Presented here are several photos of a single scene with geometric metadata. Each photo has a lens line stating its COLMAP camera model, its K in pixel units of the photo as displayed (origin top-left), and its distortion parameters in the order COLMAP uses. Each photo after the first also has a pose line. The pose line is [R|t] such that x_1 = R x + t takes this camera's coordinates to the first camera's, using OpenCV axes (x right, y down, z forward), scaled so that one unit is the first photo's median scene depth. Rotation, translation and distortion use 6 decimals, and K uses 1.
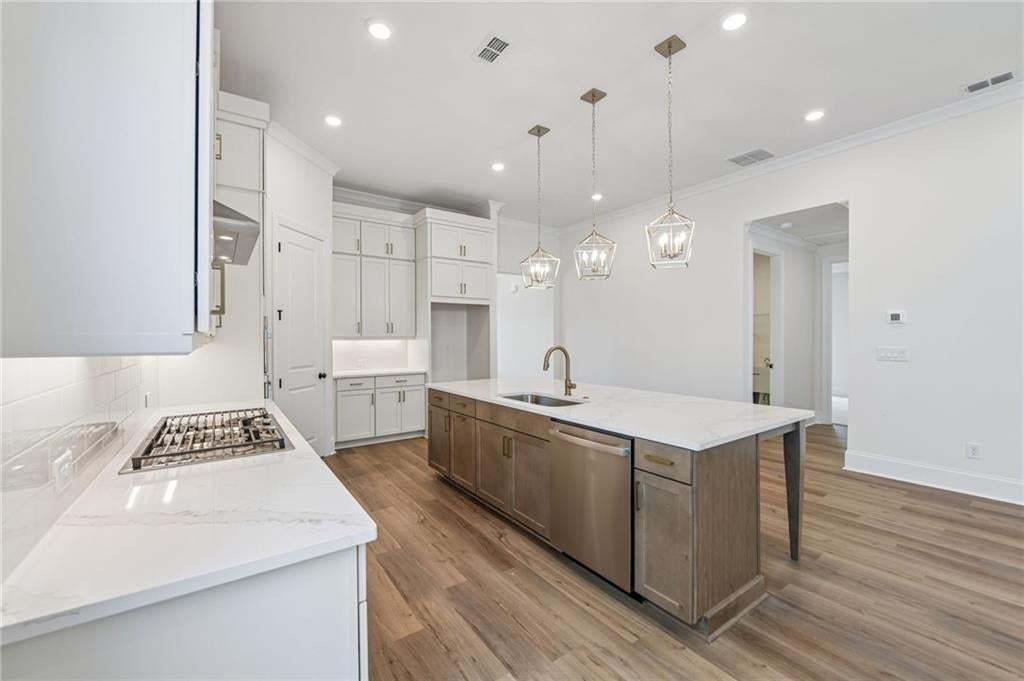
lens RADIAL K [[414.3, 0, 507.2], [0, 414.3, 339.3], [0, 0, 1]] dist [-0.000352, -0.002002]
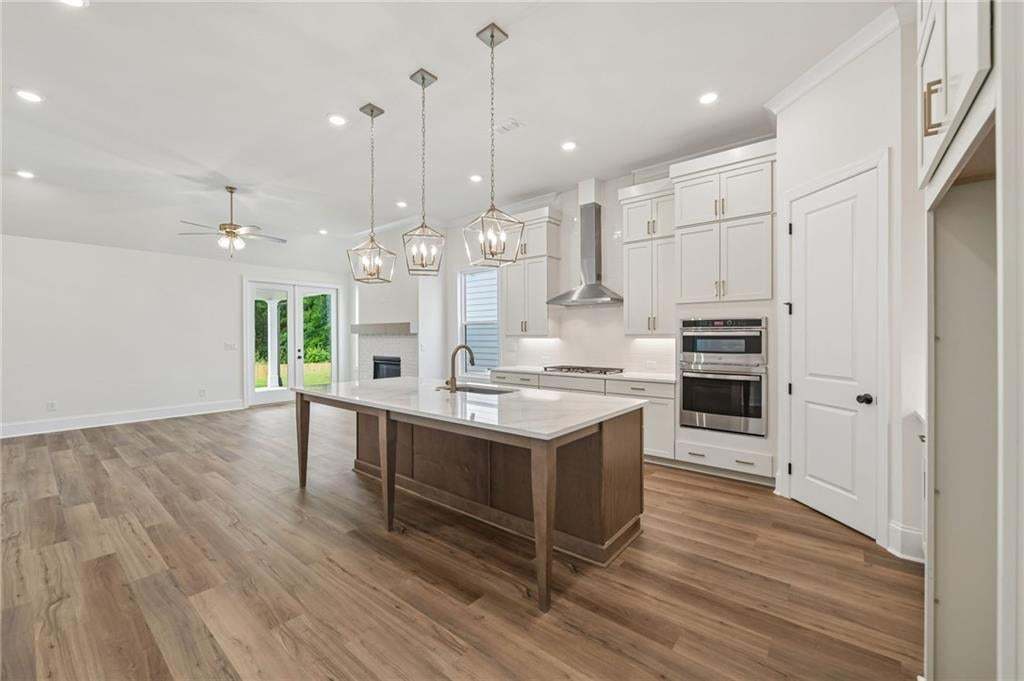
lens RADIAL K [[414.3, 0, 511.4], [0, 414.3, 335.7], [0, 0, 1]] dist [-0.000352, -0.002002]
pose [[-0.963122, 0.007844, -0.268952, 0.339607], [0.006561, 0.999962, 0.005668, -0.015672], [0.268986, 0.003695, -0.963137, 2.447015]]
